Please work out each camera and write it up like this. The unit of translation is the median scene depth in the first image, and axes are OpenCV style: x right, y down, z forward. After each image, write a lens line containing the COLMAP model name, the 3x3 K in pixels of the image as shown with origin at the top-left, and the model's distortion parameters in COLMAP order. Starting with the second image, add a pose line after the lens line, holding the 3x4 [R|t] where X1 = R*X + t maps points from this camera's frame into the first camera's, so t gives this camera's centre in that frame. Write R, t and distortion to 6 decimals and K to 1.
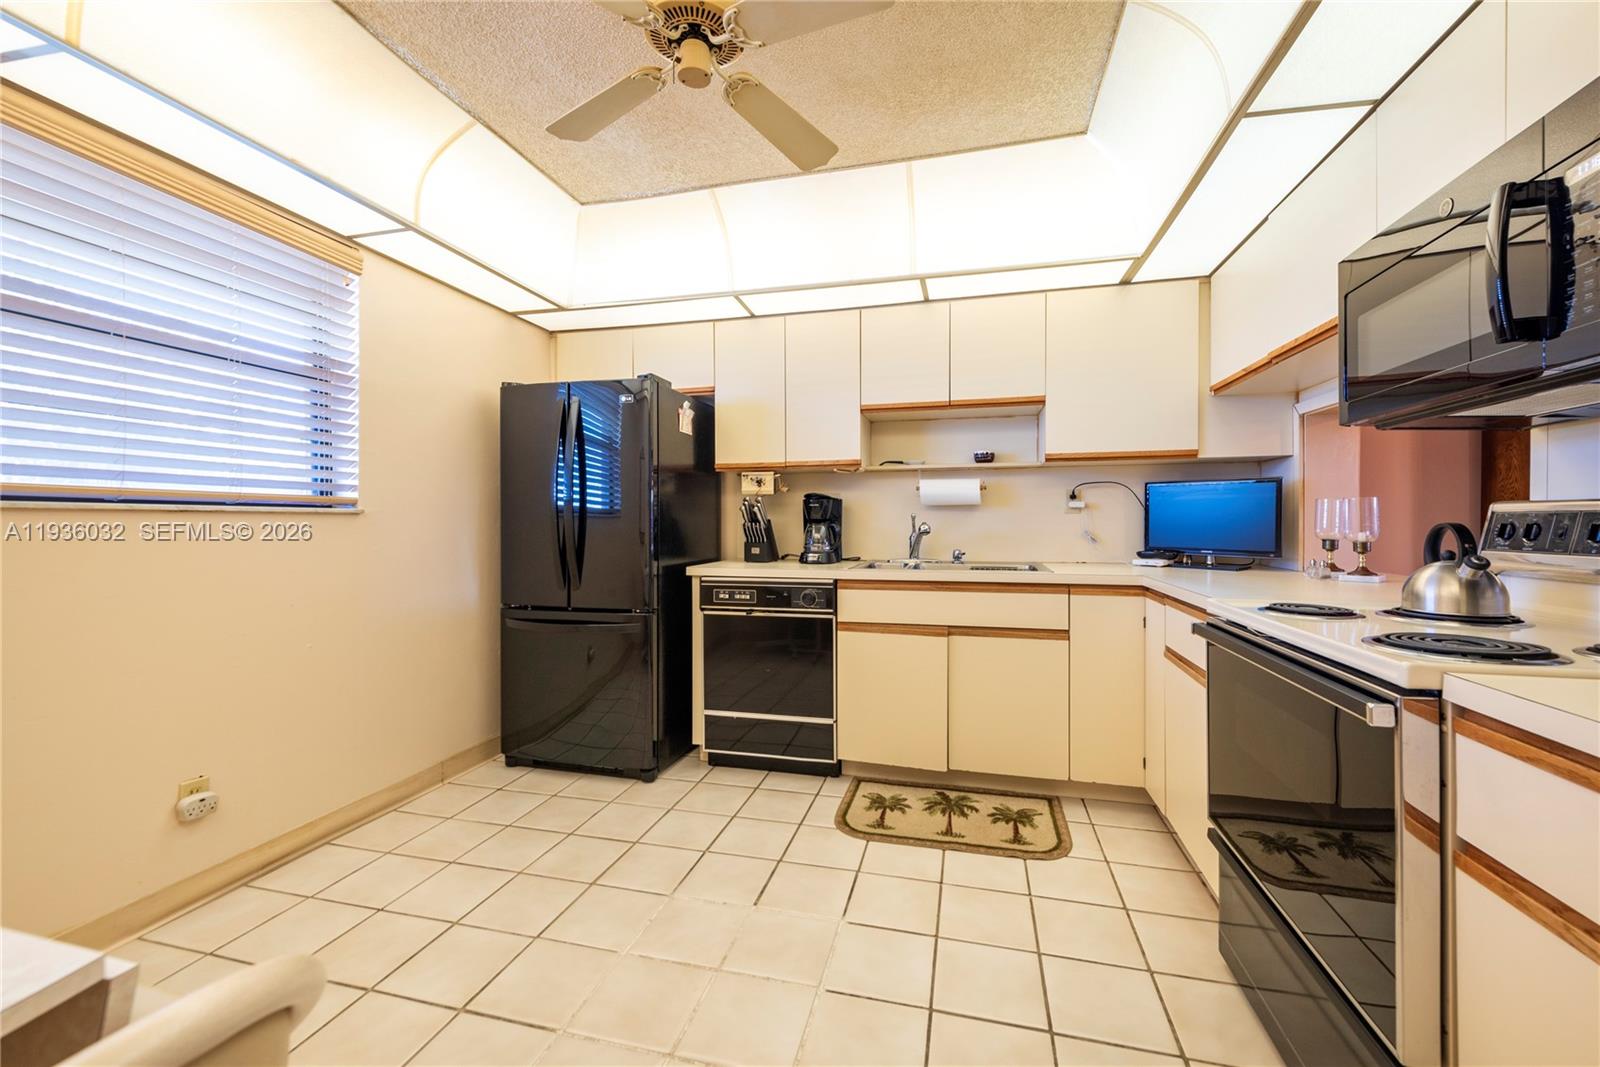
lens RADIAL K [[639.3, 0, 800.0], [0, 639.3, 533.5], [0, 0, 1]] dist [0.002108, -0.000031]
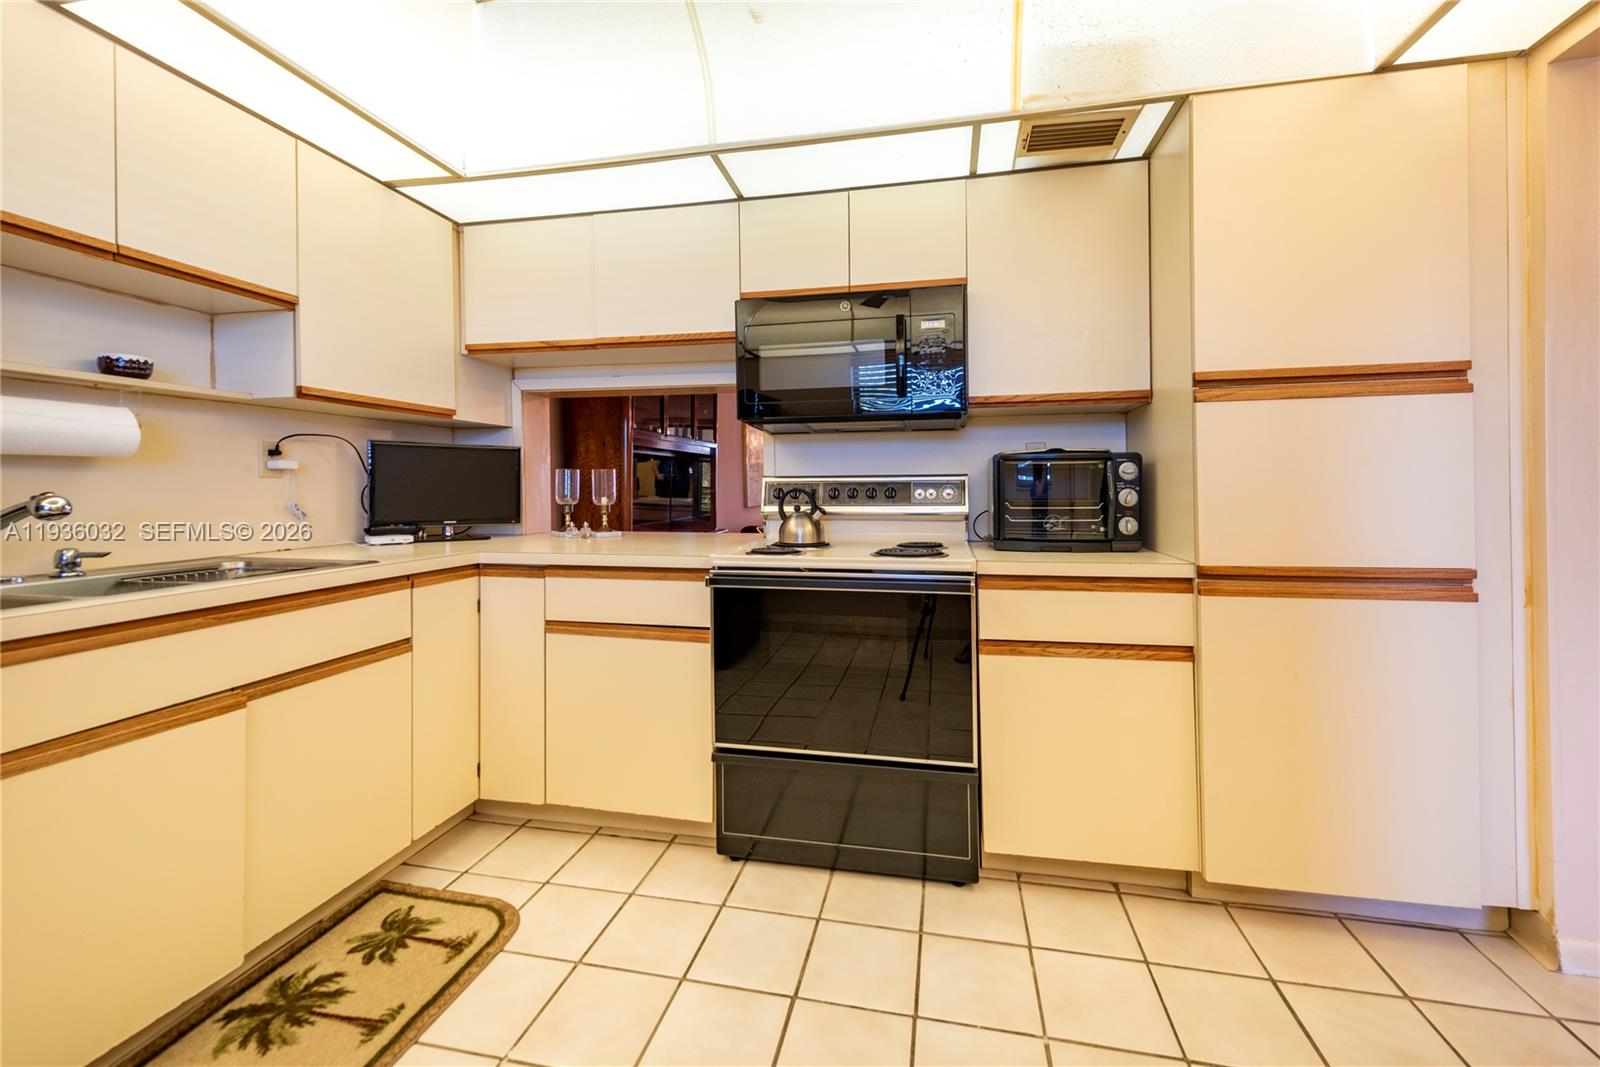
lens RADIAL K [[660.6, 0, 802.2], [0, 660.6, 496.1], [0, 0, 1]] dist [0.013010, -0.000315]
pose [[-0.056313, -0.009684, 0.998366, -0.354241], [0.022979, 0.999676, 0.010993, -0.008139], [-0.998149, 0.023560, -0.056072, 0.577709]]
